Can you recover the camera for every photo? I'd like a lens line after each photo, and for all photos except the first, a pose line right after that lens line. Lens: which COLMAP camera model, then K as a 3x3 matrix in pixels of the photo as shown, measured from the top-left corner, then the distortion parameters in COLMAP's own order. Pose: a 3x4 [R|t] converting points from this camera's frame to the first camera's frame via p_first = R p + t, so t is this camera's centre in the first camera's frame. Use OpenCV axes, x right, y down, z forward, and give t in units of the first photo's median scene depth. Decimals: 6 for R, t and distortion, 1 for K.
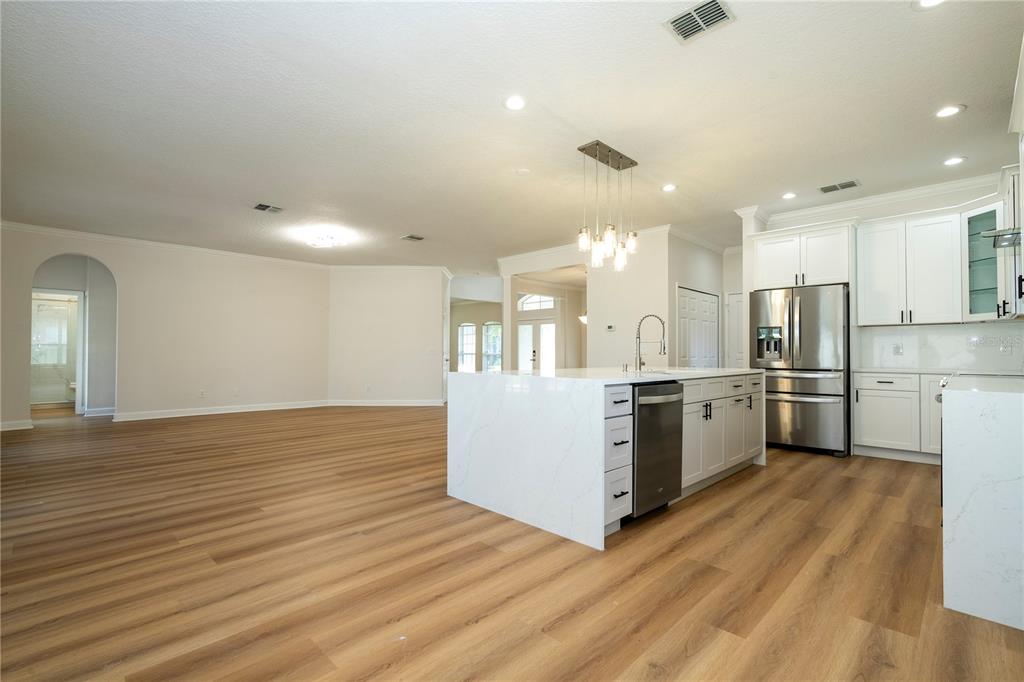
lens RADIAL K [[467.3, 0, 518.6], [0, 467.3, 345.4], [0, 0, 1]] dist [-0.000317, -0.000100]
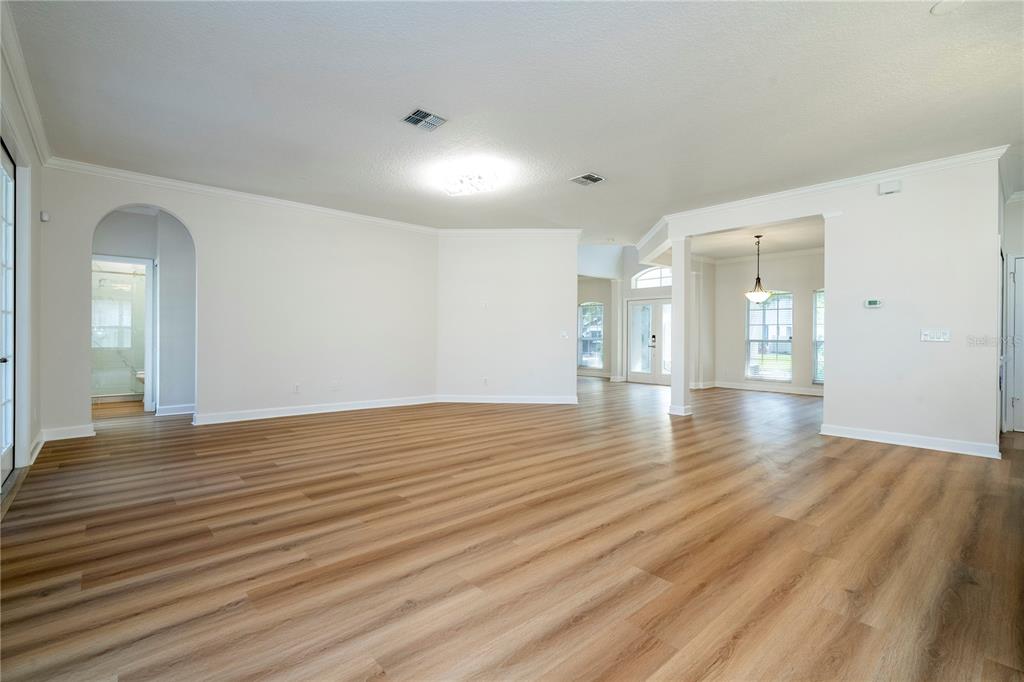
lens RADIAL K [[460.4, 0, 521.5], [0, 460.4, 336.6], [0, 0, 1]] dist [0.001973, 0.000121]
pose [[0.998291, 0.005325, -0.058200, -0.382299], [-0.004514, 0.999891, 0.014066, 0.006215], [0.058269, -0.013779, 0.998206, 0.369324]]
